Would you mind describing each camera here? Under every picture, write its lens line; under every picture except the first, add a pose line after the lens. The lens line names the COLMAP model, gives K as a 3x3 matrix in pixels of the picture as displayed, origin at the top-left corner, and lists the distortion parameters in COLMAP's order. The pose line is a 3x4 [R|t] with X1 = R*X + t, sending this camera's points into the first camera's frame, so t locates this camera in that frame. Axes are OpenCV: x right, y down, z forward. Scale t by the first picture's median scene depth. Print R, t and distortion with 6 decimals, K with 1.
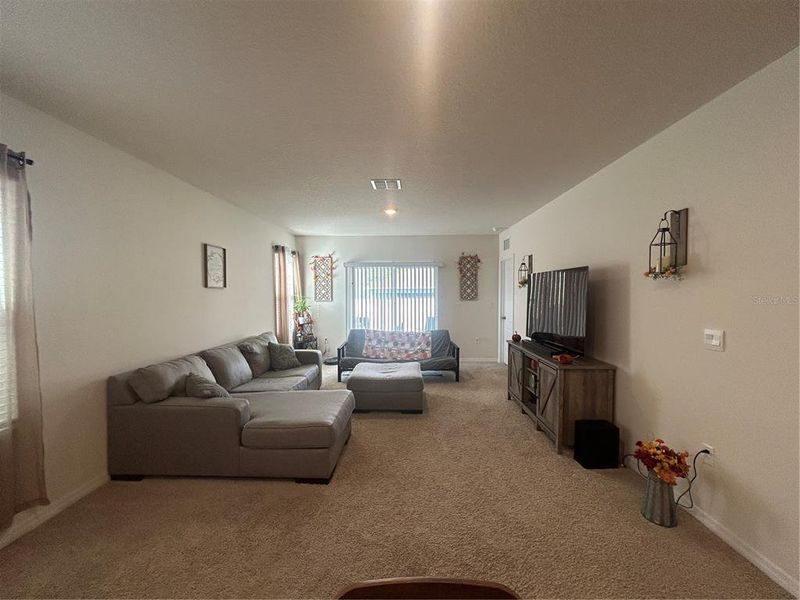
lens RADIAL K [[338.5, 0, 398.6], [0, 338.5, 299.2], [0, 0, 1]] dist [-0.000250, 0.000818]
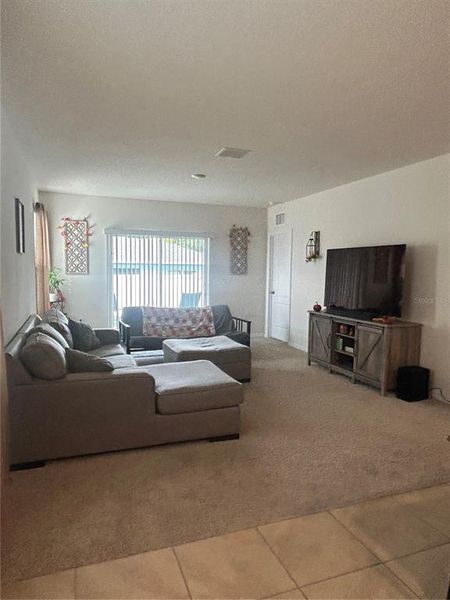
lens RADIAL K [[405.5, 0, 224.9], [0, 405.5, 301.1], [0, 0, 1]] dist [0.010042, -0.001296]
pose [[0.924181, -0.014779, 0.381670, -0.365743], [-0.007279, 0.998388, 0.056285, 0.018348], [-0.381887, -0.054796, 0.922583, -0.074726]]
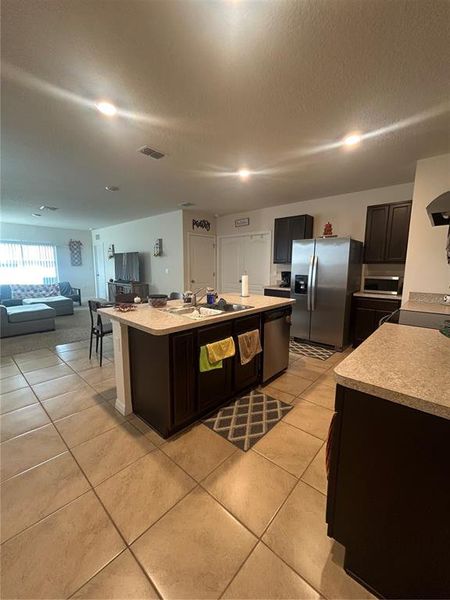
lens RADIAL K [[242.1, 0, 224.1], [0, 242.1, 299.7], [0, 0, 1]] dist [-0.002895, 0.001663]
pose [[0.646938, -0.100867, 0.755842, -0.379553], [0.009627, 0.992214, 0.124171, 0.038741], [-0.762481, -0.073055, 0.642873, -0.612663]]
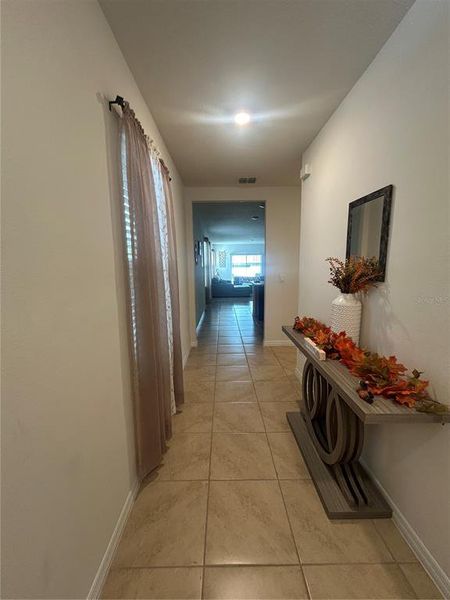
lens RADIAL K [[242.1, 0, 224.8], [0, 242.1, 300.3], [0, 0, 1]] dist [-0.002895, 0.001663]
pose [[0.999124, -0.022003, 0.035601, -0.382540], [0.017566, 0.992559, 0.120489, 0.050525], [-0.037988, -0.119758, 0.992076, -1.487994]]
